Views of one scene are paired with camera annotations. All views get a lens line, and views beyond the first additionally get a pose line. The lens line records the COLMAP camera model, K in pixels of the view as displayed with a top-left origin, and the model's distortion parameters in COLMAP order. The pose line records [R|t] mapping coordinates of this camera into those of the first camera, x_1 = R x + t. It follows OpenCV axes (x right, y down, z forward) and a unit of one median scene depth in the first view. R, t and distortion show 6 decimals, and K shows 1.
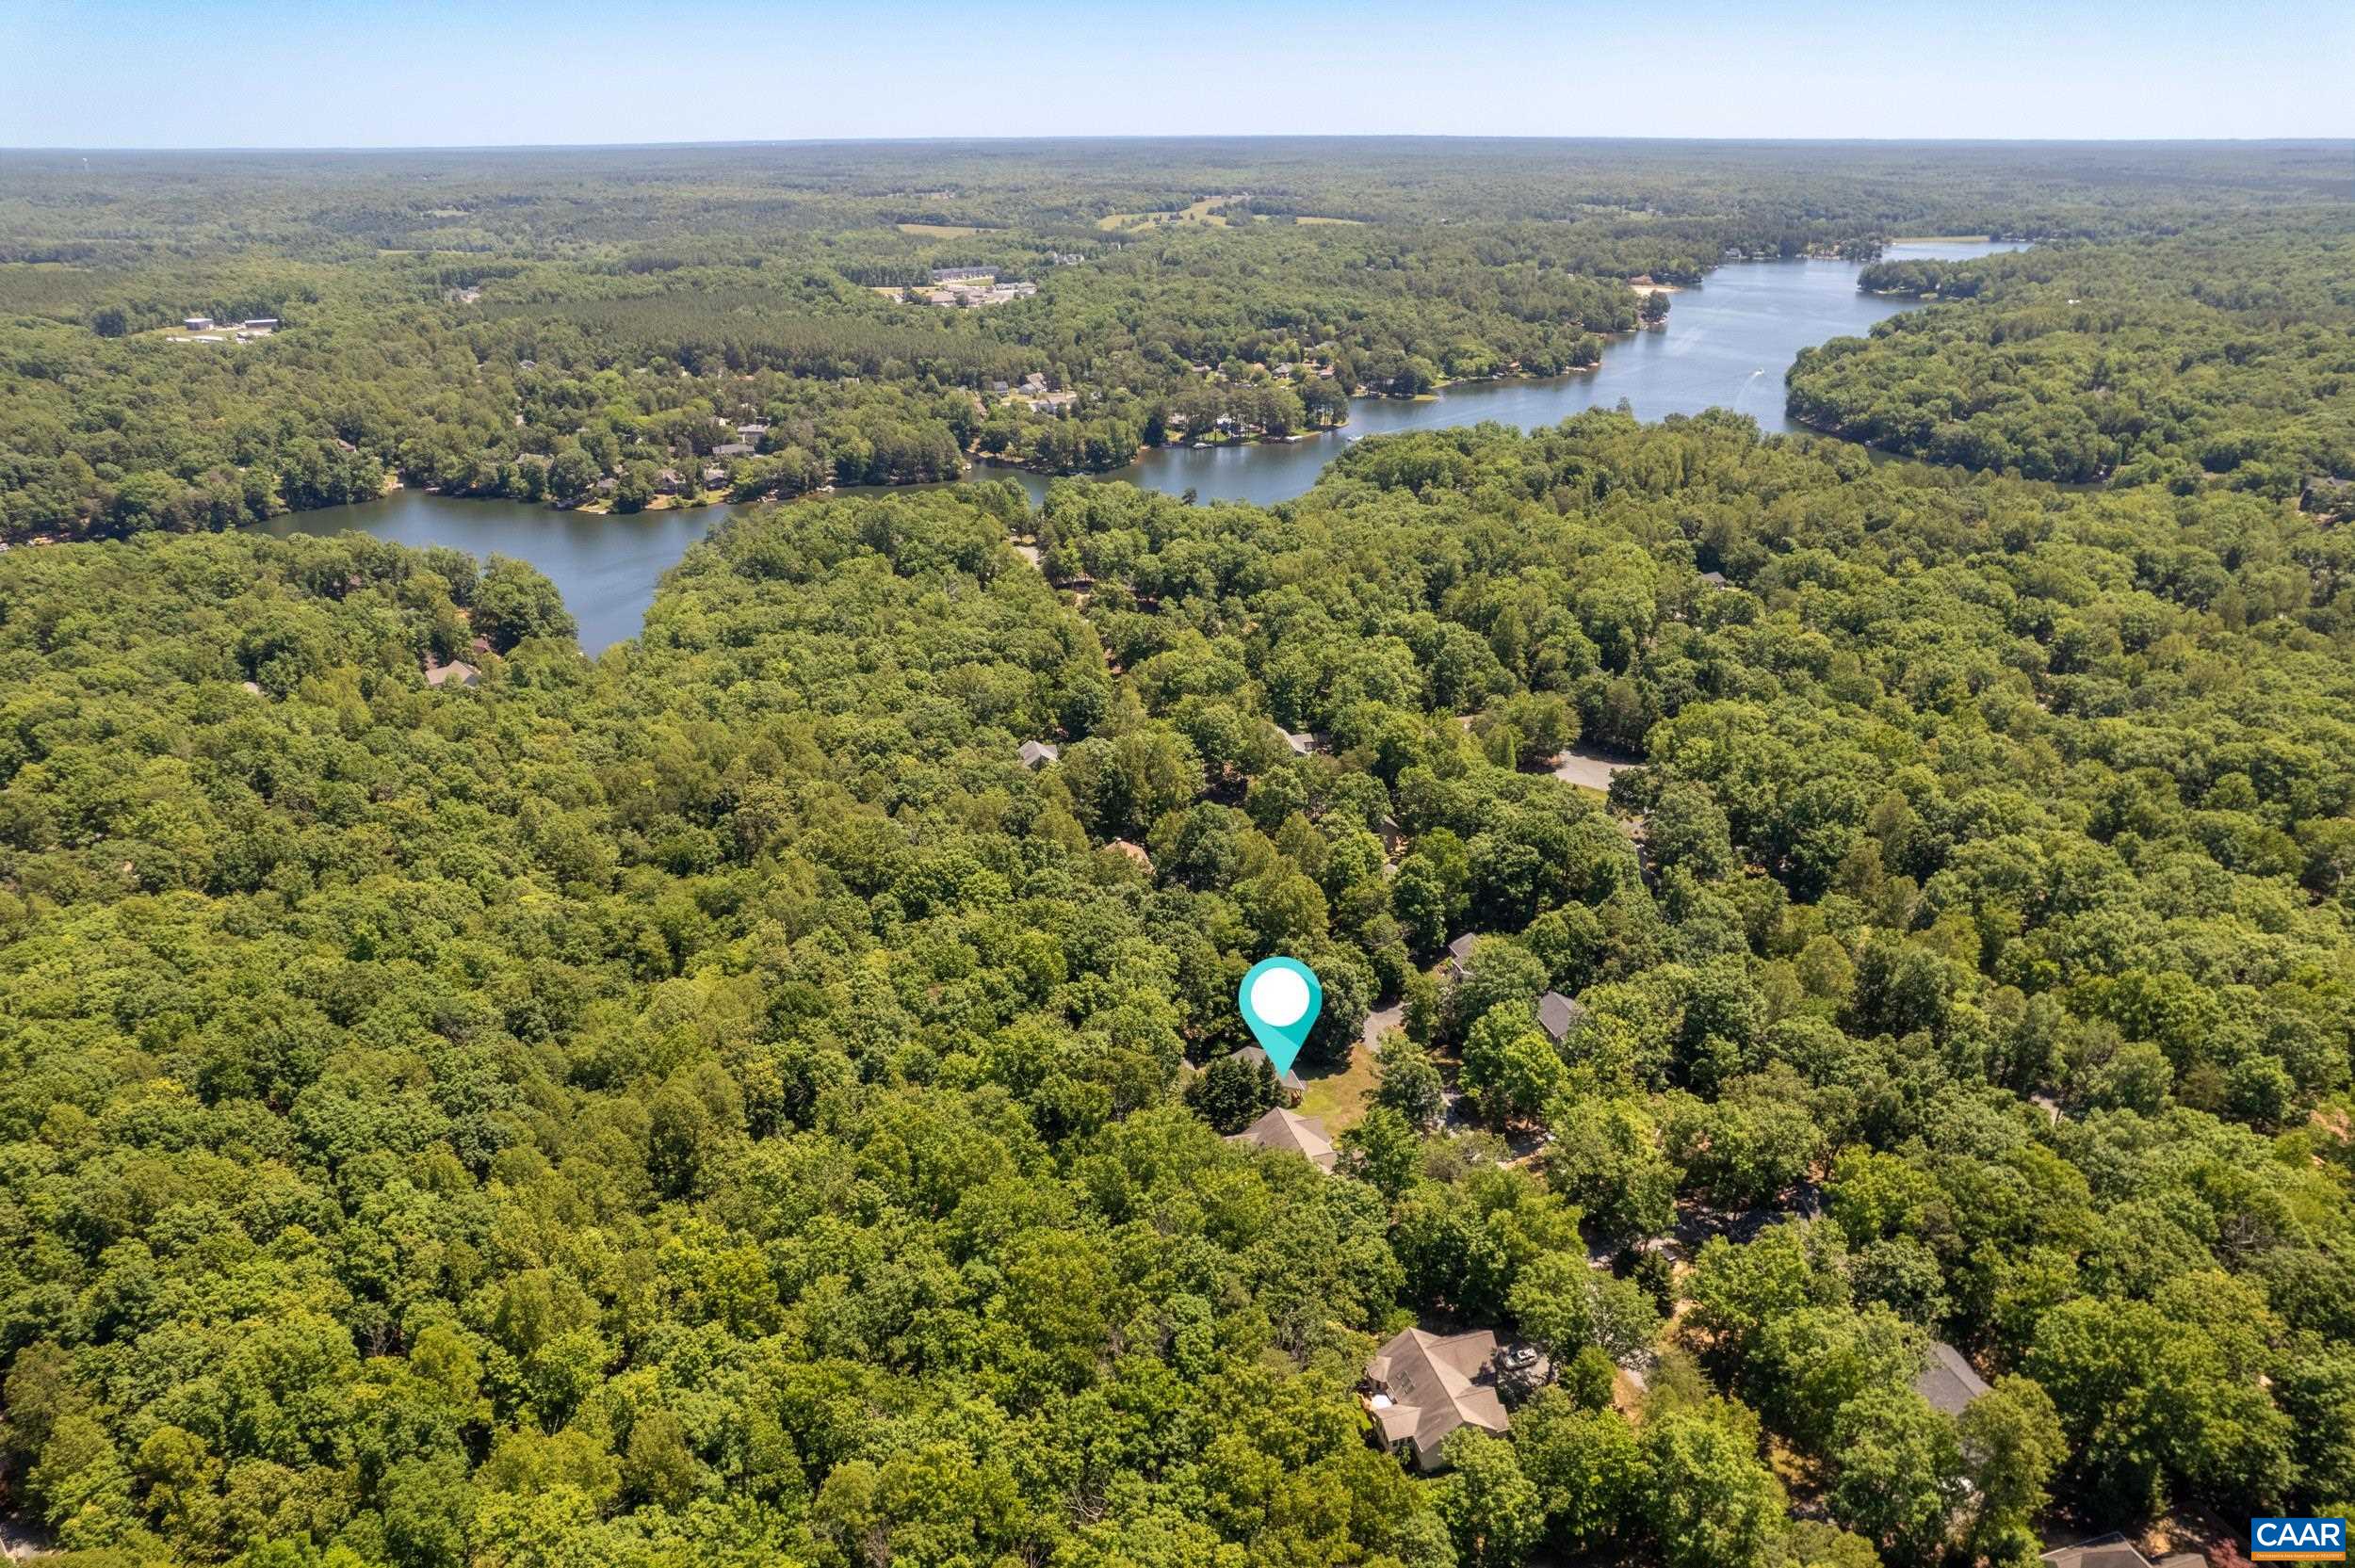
lens RADIAL K [[1502.5, 0, 1186.2], [0, 1502.5, 781.1], [0, 0, 1]] dist [-0.081366, 0.067202]
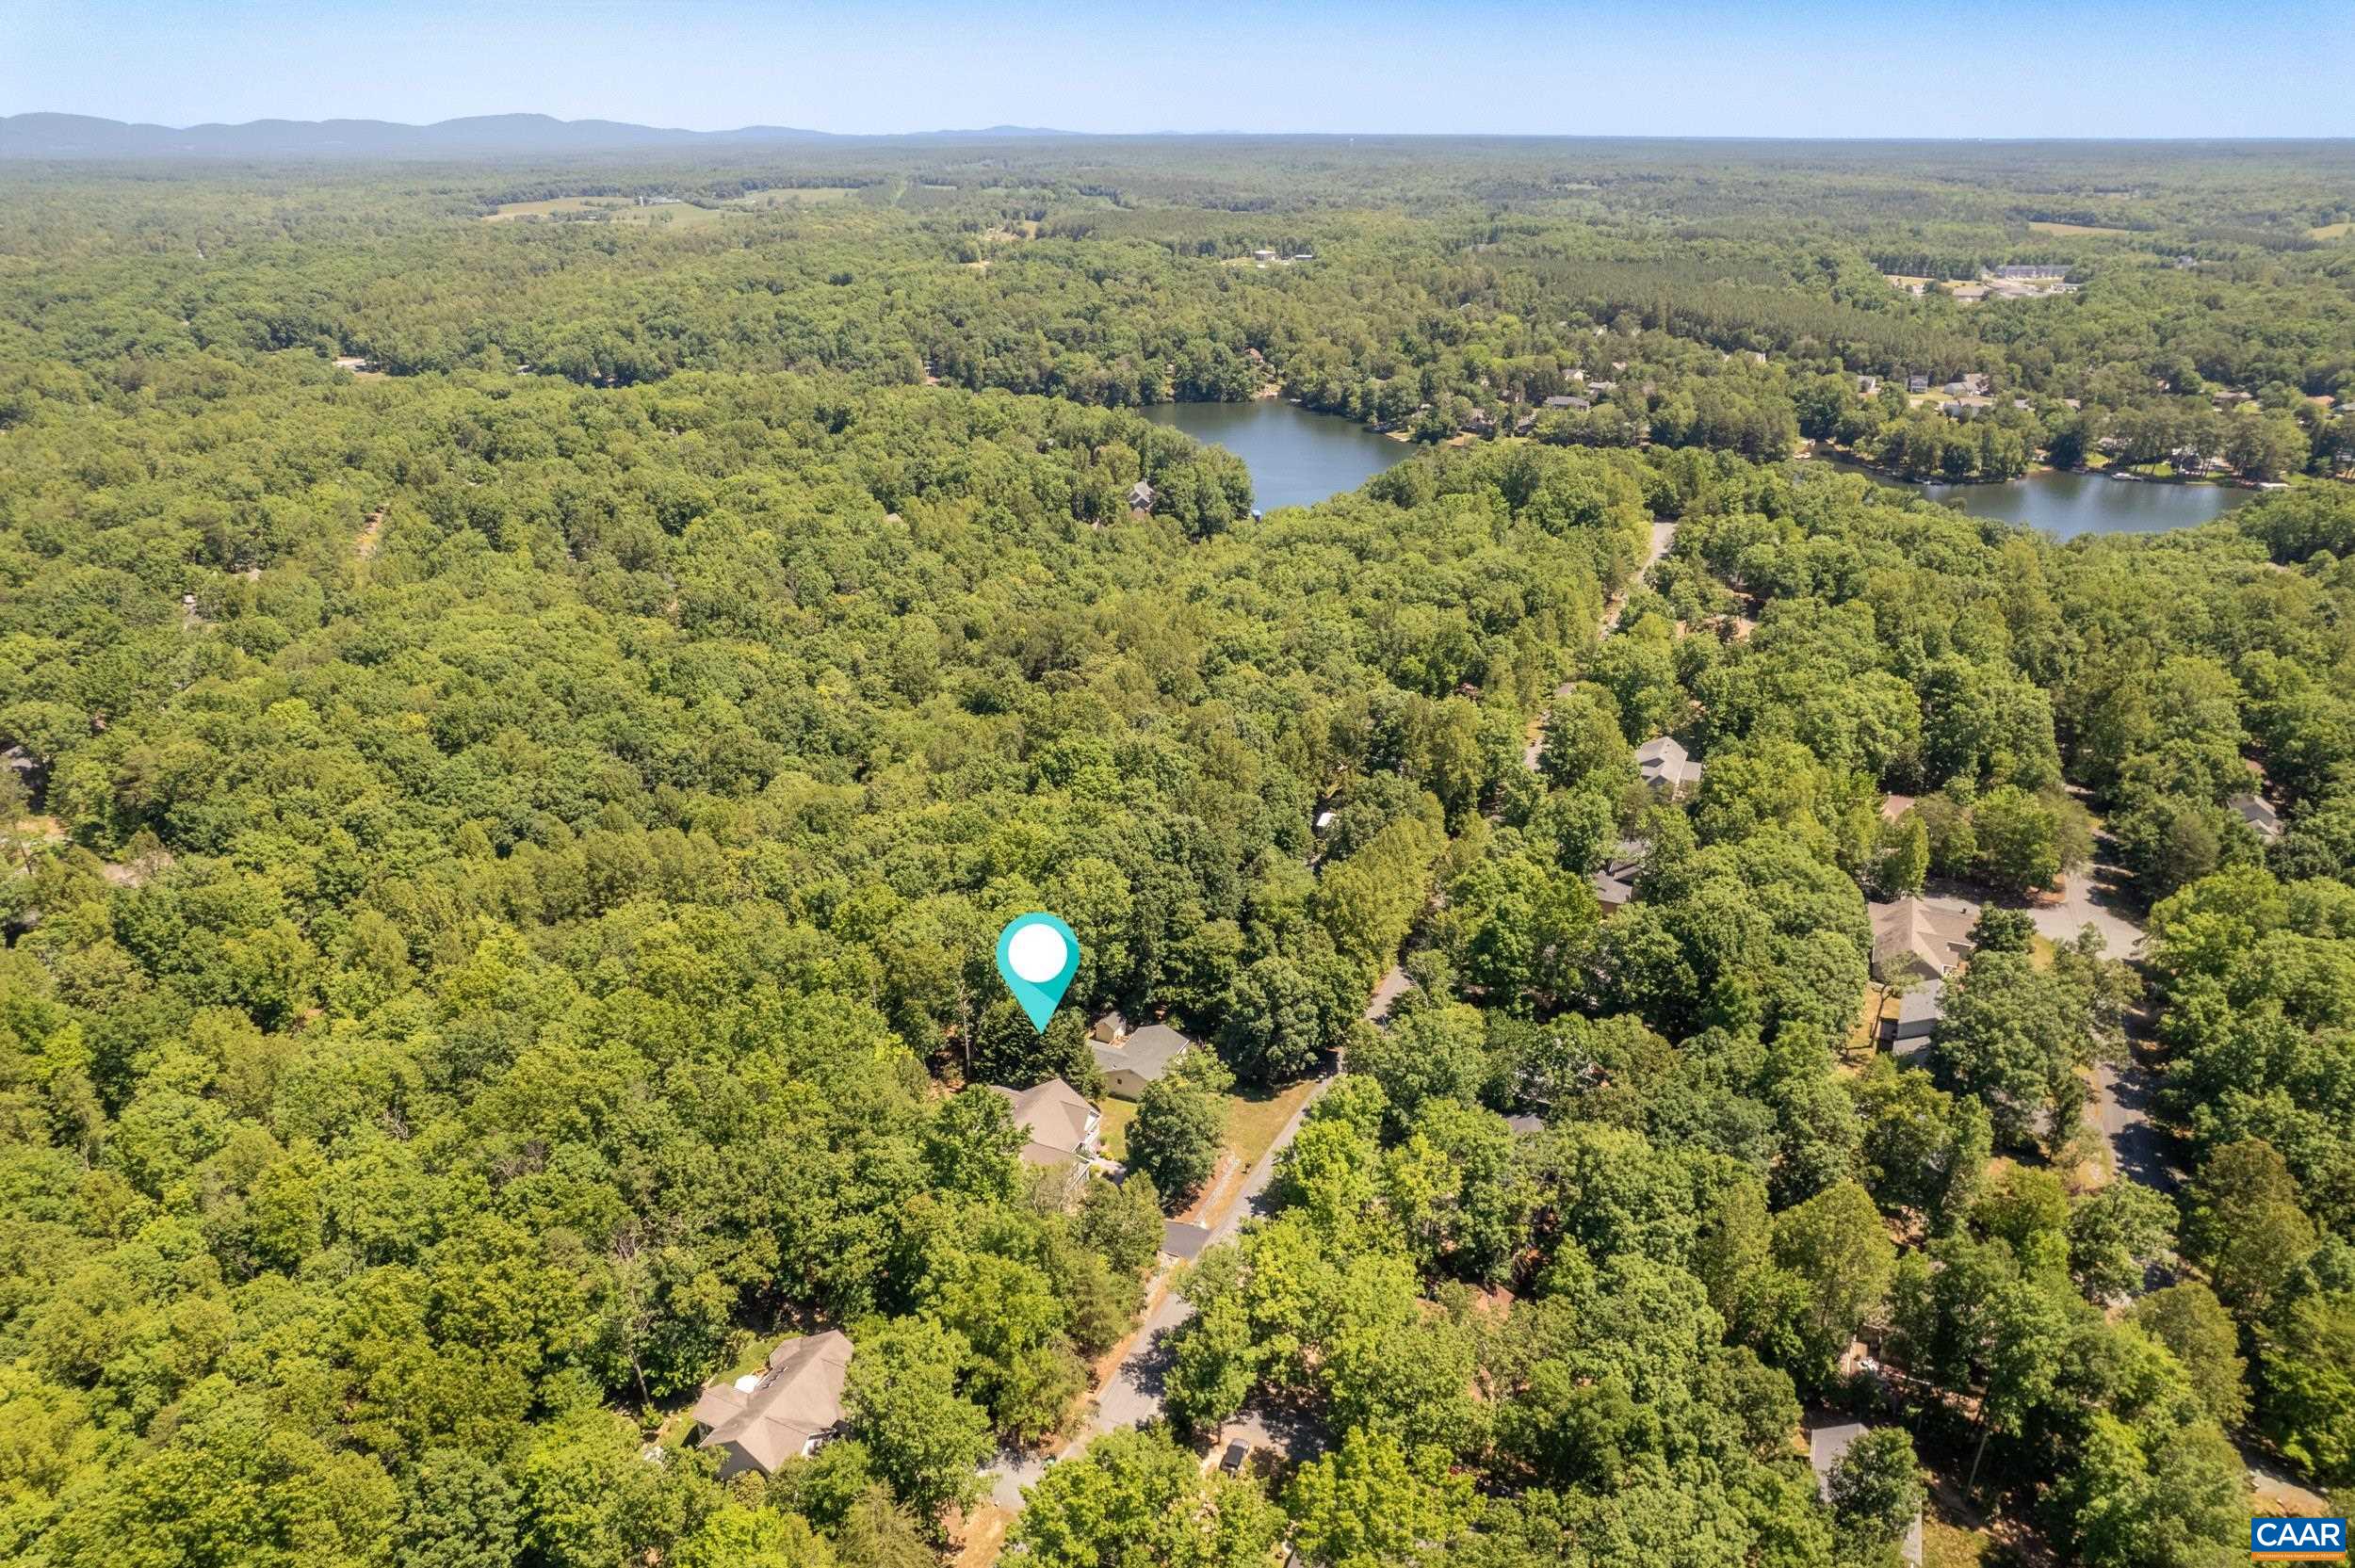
lens RADIAL K [[1502.5, 0, 1186.2], [0, 1502.5, 781.1], [0, 0, 1]] dist [-0.081366, 0.067202]
pose [[0.750013, 0.267019, -0.605129, 0.299974], [-0.265229, 0.959527, 0.094669, -0.021081], [0.605916, 0.089495, 0.790479, 0.189814]]
